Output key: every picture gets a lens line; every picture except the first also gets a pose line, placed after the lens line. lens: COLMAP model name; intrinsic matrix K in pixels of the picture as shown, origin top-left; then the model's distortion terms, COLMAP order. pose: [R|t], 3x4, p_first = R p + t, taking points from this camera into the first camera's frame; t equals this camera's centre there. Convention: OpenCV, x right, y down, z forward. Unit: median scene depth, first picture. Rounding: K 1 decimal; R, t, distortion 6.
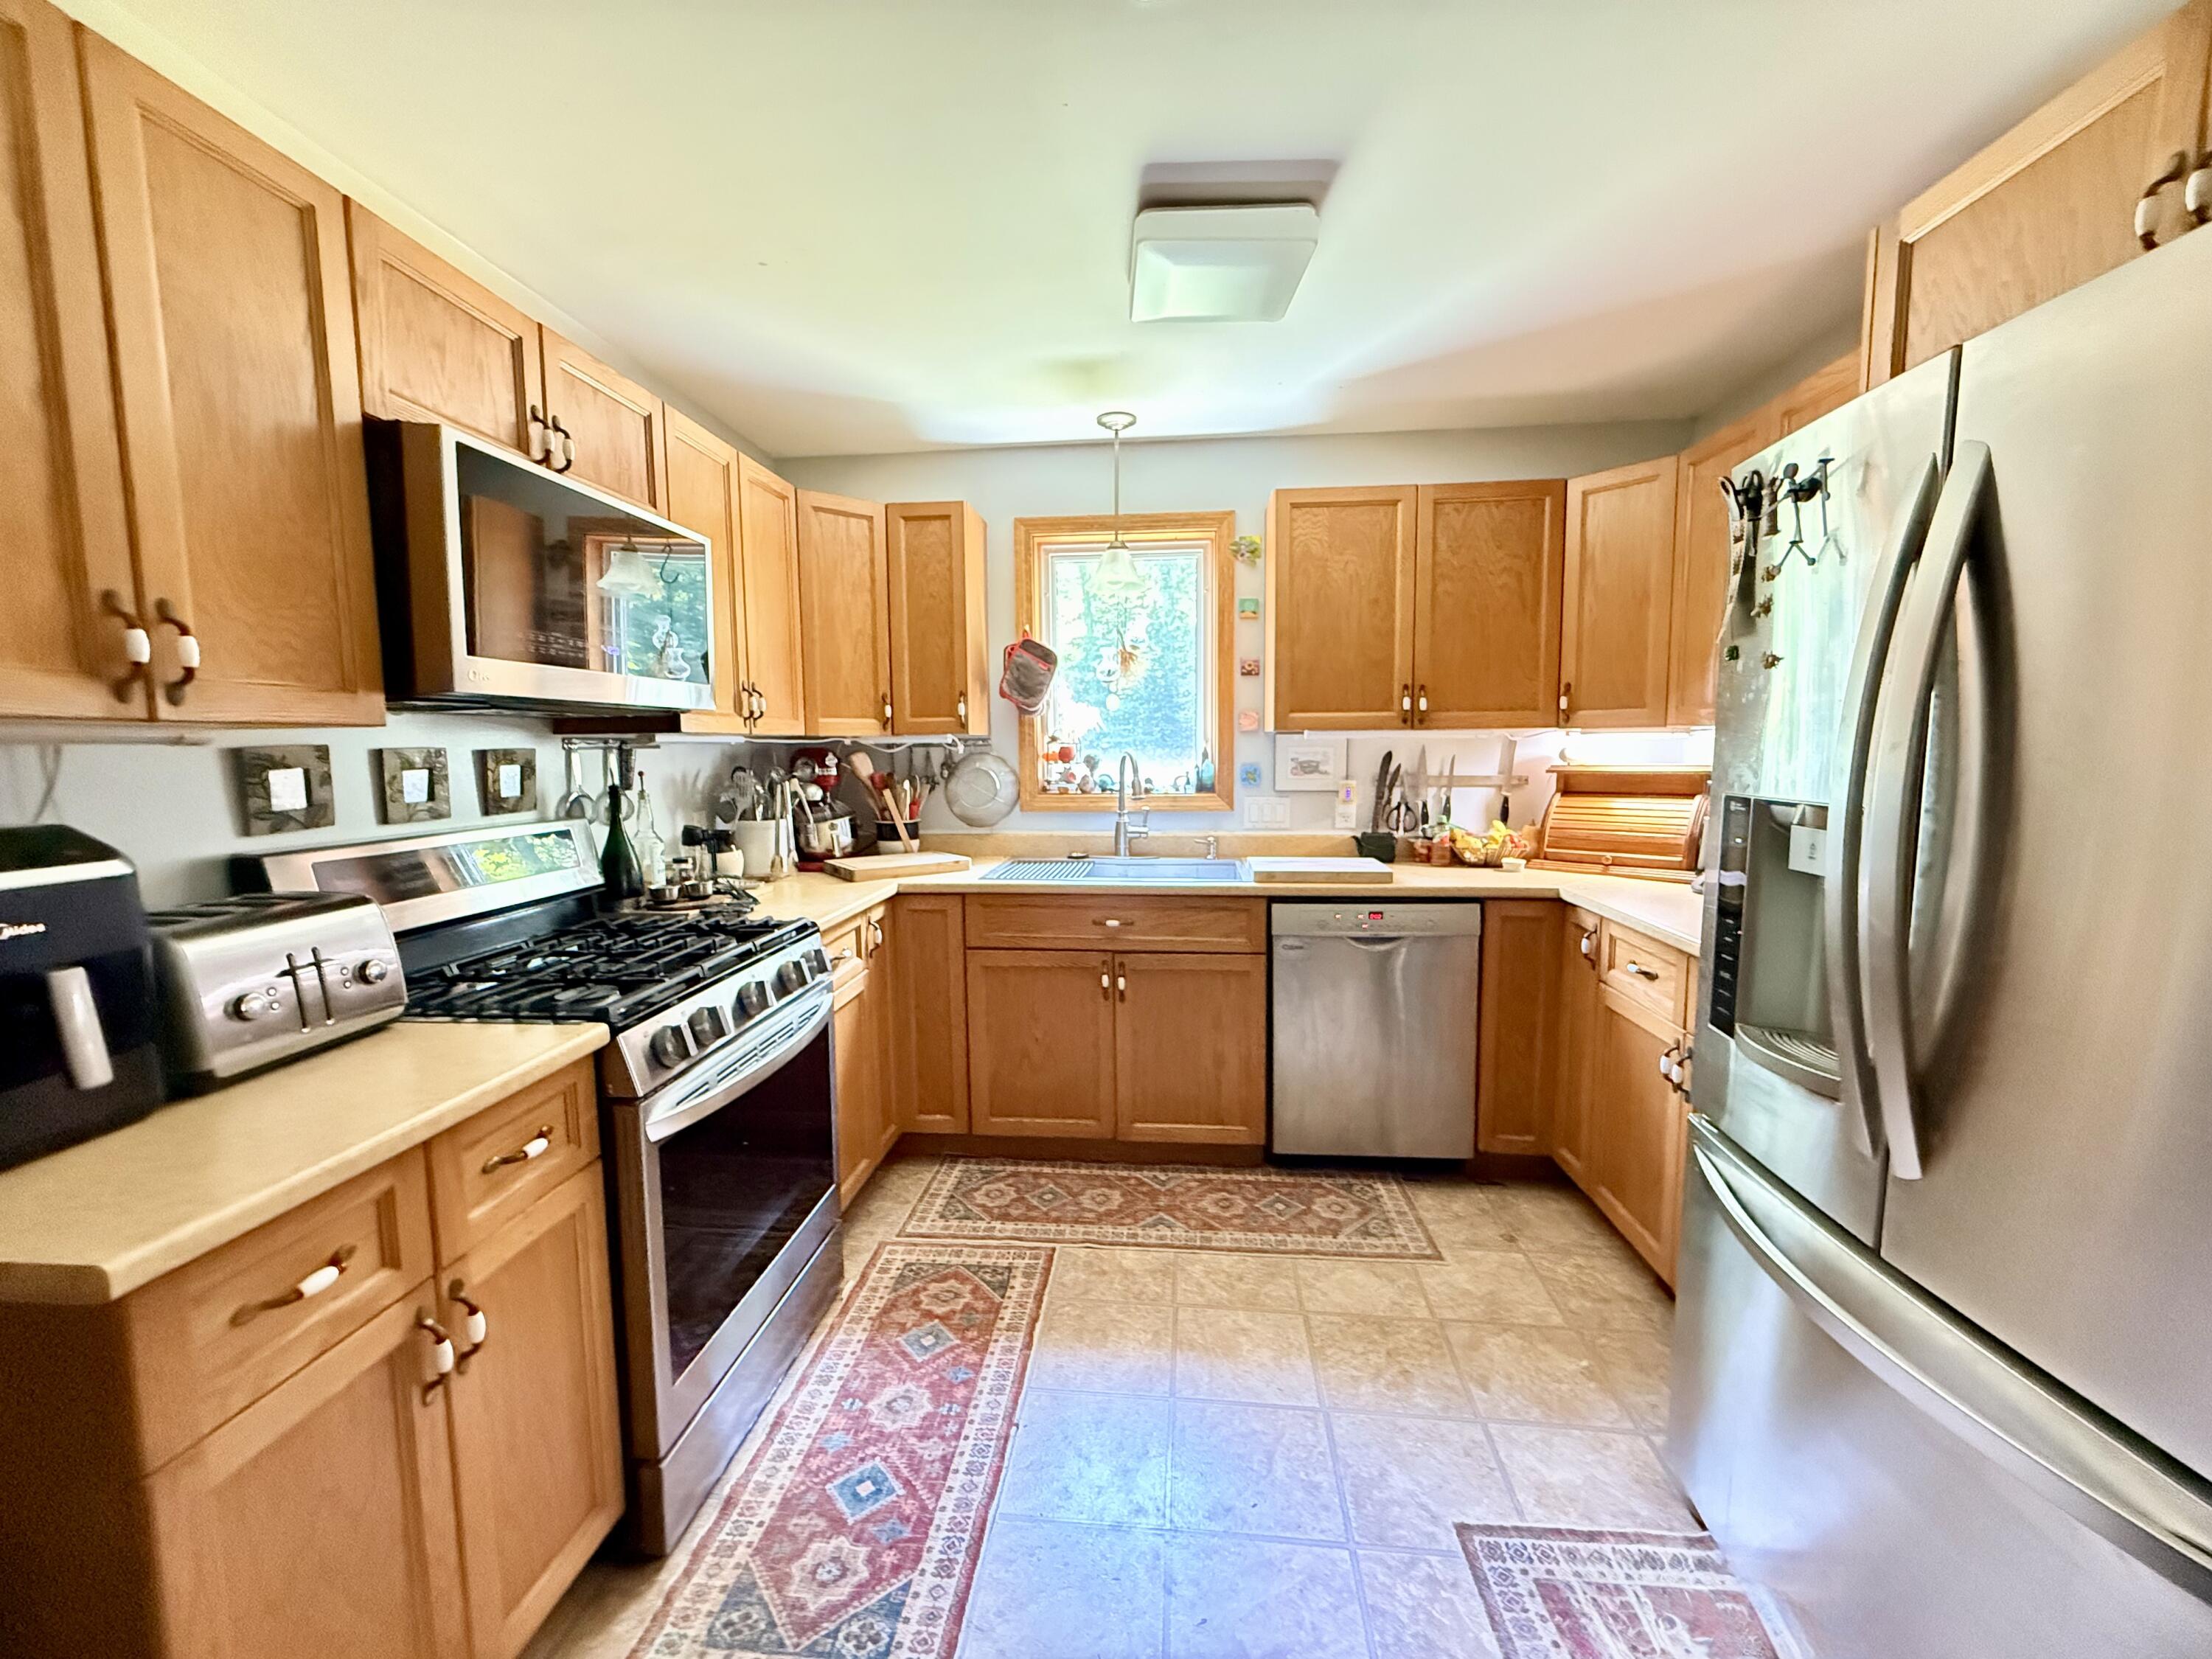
lens RADIAL K [[880.9, 0, 1108.5], [0, 880.9, 825.8], [0, 0, 1]] dist [0.000741, -0.000047]
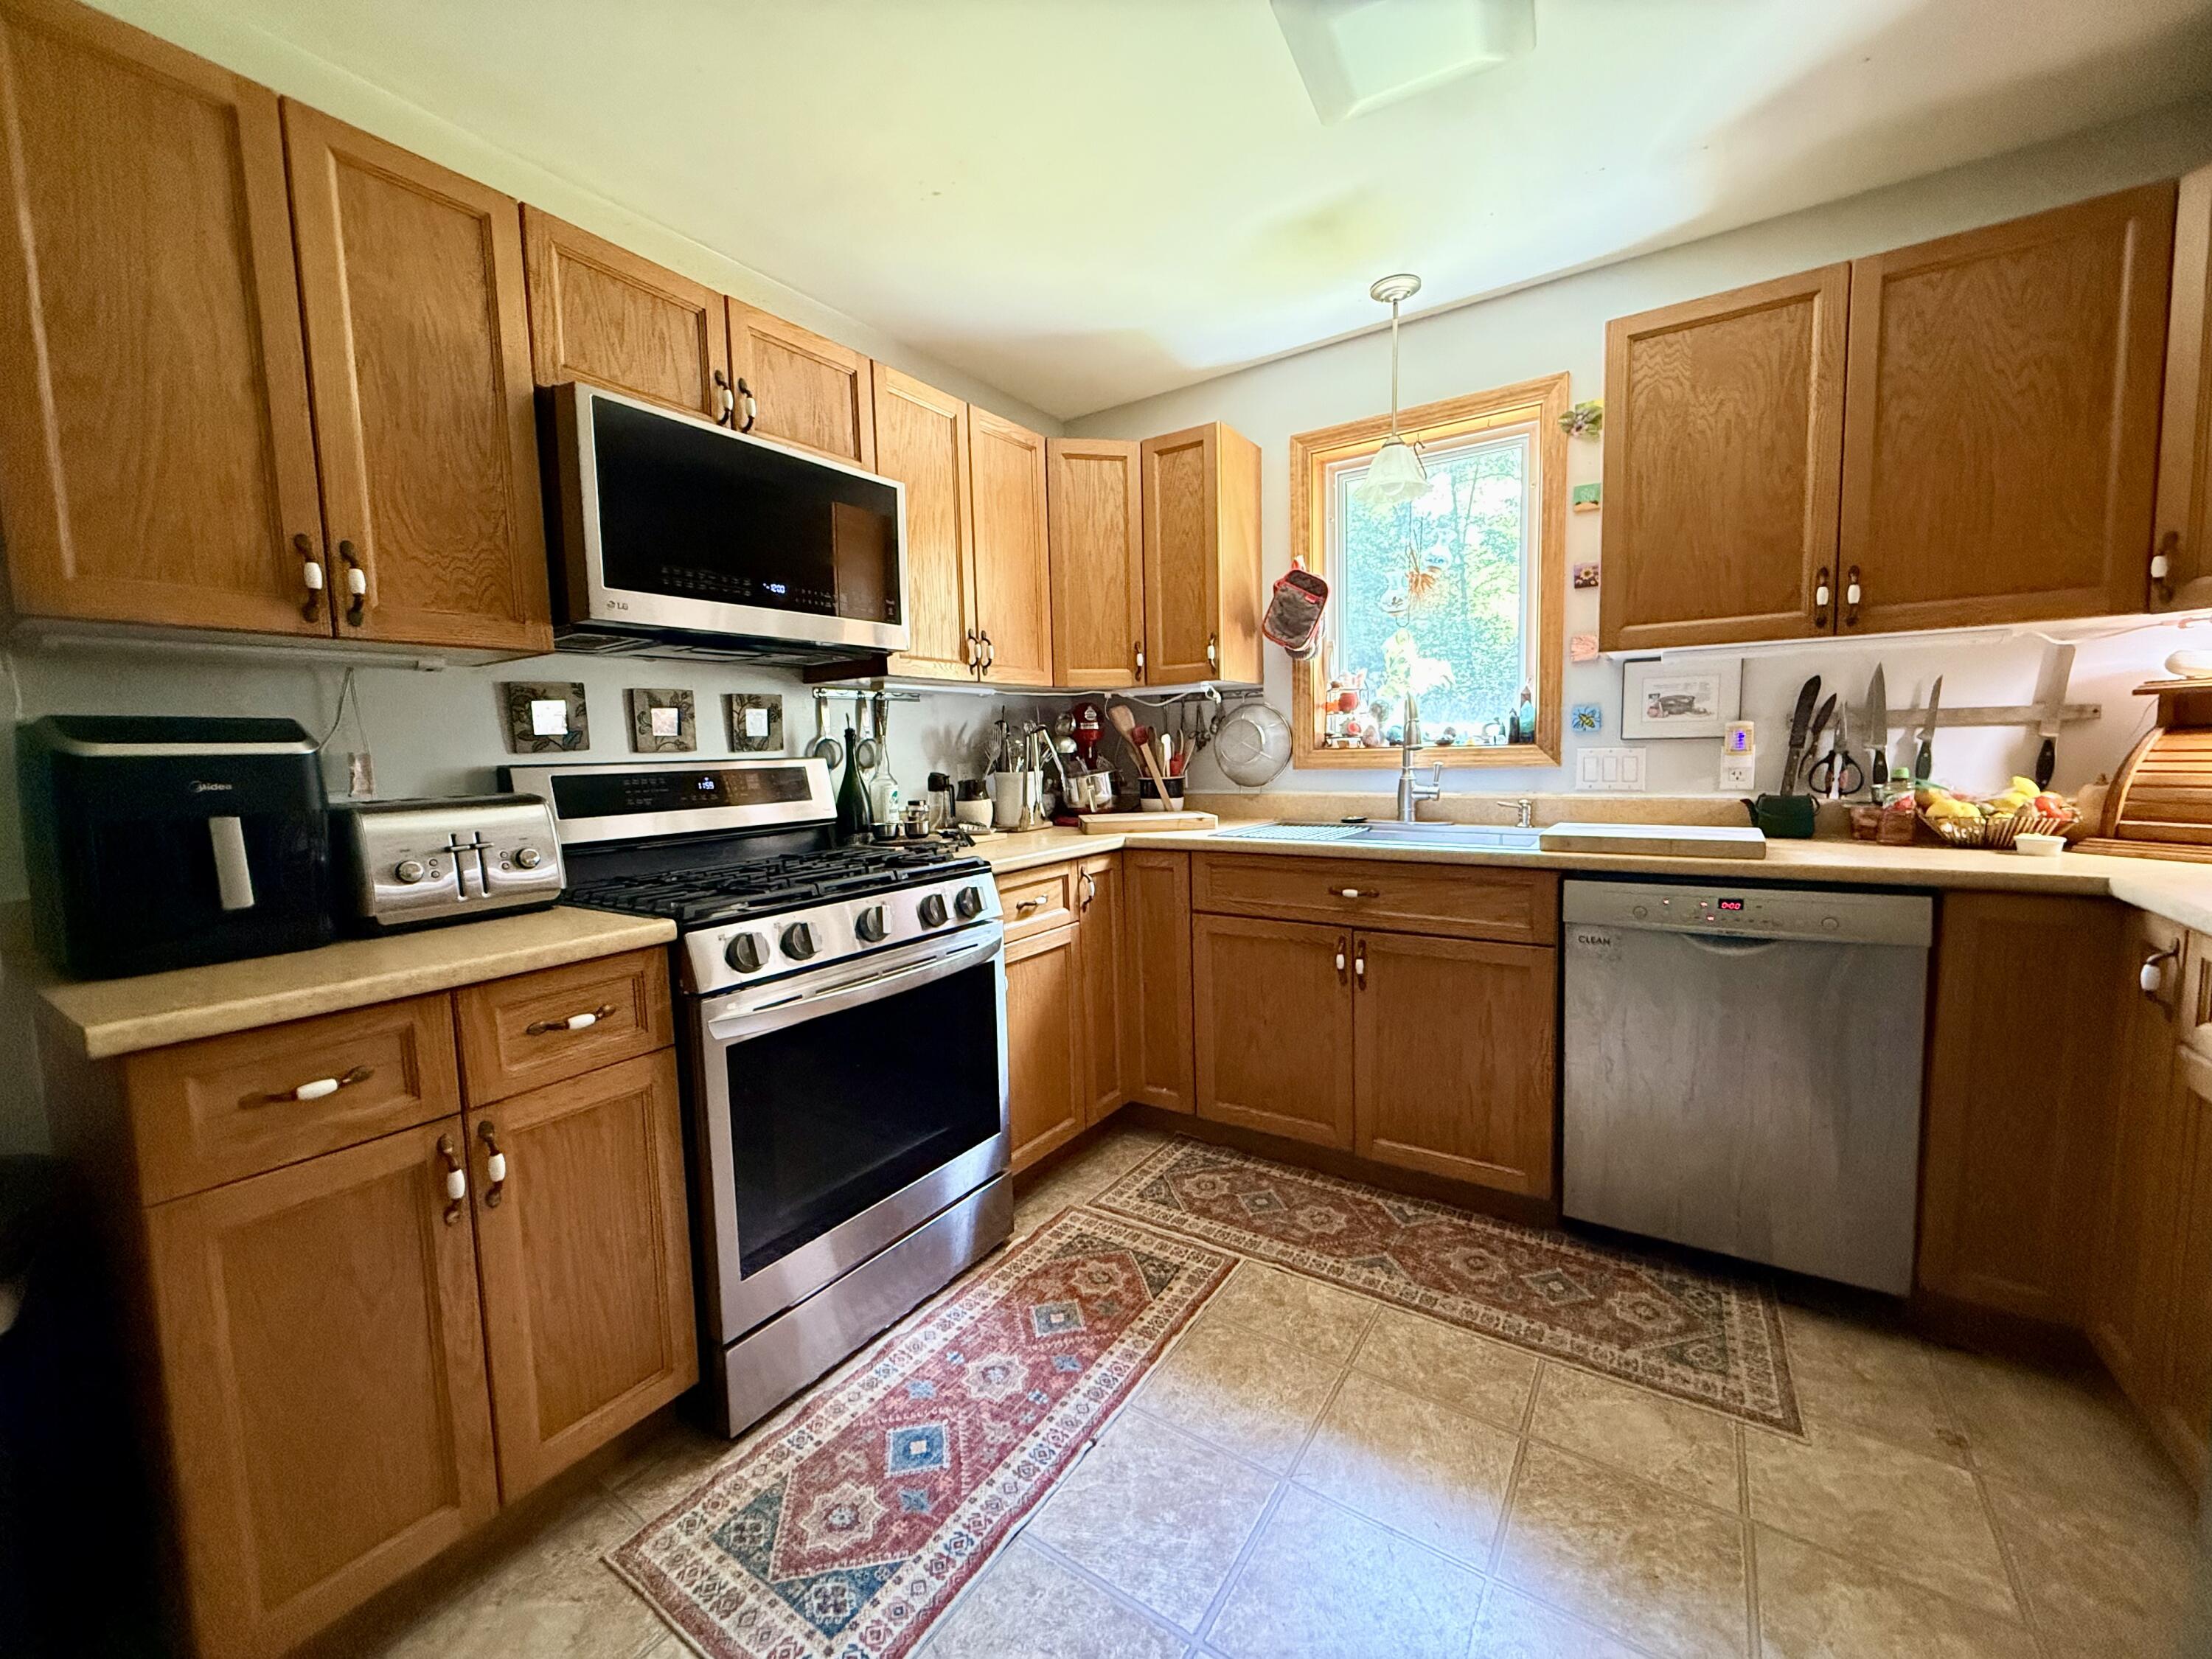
lens RADIAL K [[880.9, 0, 1108.8], [0, 880.9, 827.4], [0, 0, 1]] dist [0.000741, -0.000047]
pose [[0.877372, 0.027269, -0.479035, 0.225424], [-0.024088, 0.999628, 0.012784, 0.049293], [0.479206, 0.000322, 0.877703, 0.182430]]
